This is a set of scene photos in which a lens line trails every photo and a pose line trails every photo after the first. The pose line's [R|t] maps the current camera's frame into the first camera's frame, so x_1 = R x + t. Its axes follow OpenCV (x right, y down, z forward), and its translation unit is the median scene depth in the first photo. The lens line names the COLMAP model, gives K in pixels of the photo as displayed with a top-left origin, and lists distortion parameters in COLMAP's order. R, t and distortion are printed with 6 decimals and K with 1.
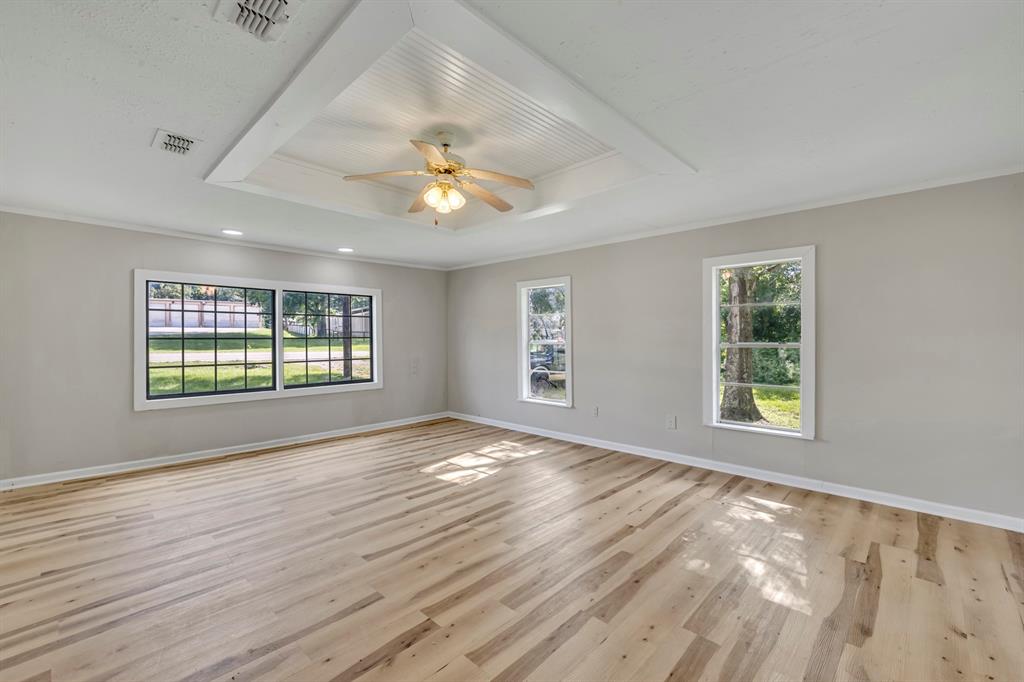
lens RADIAL K [[435.6, 0, 508.0], [0, 435.6, 337.9], [0, 0, 1]] dist [0.000651, 0.000137]
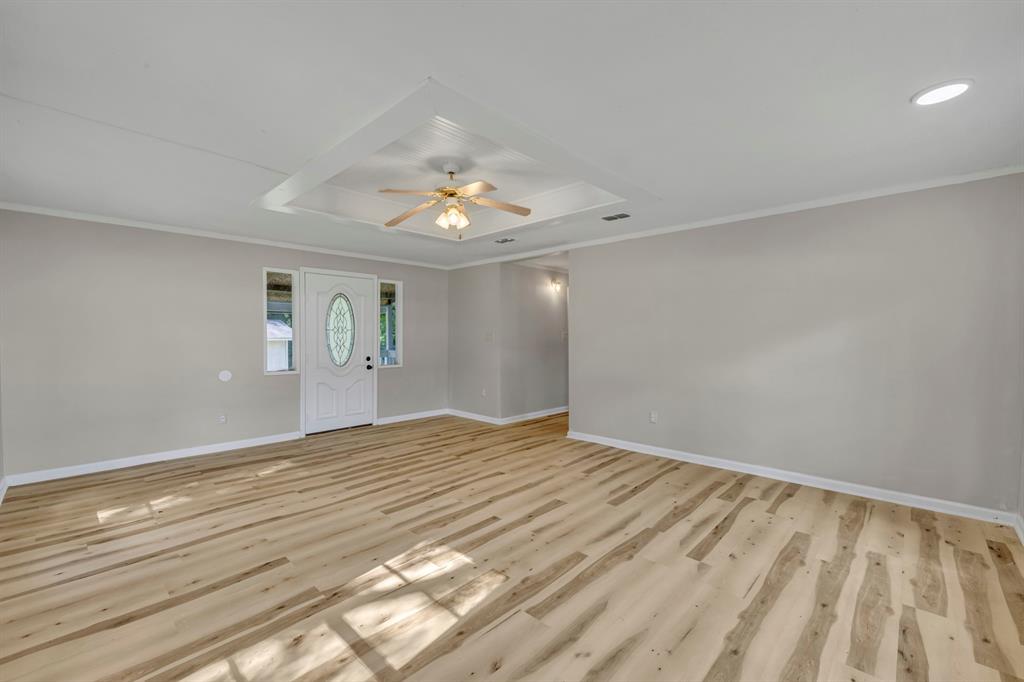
lens RADIAL K [[435.6, 0, 508.0], [0, 435.6, 337.9], [0, 0, 1]] dist [0.000651, 0.000137]
pose [[-0.999999, 0.001350, 0.000042, -0.269820], [0.001350, 0.999976, 0.006819, -0.002505], [-0.000033, 0.006819, -0.999977, 2.010495]]
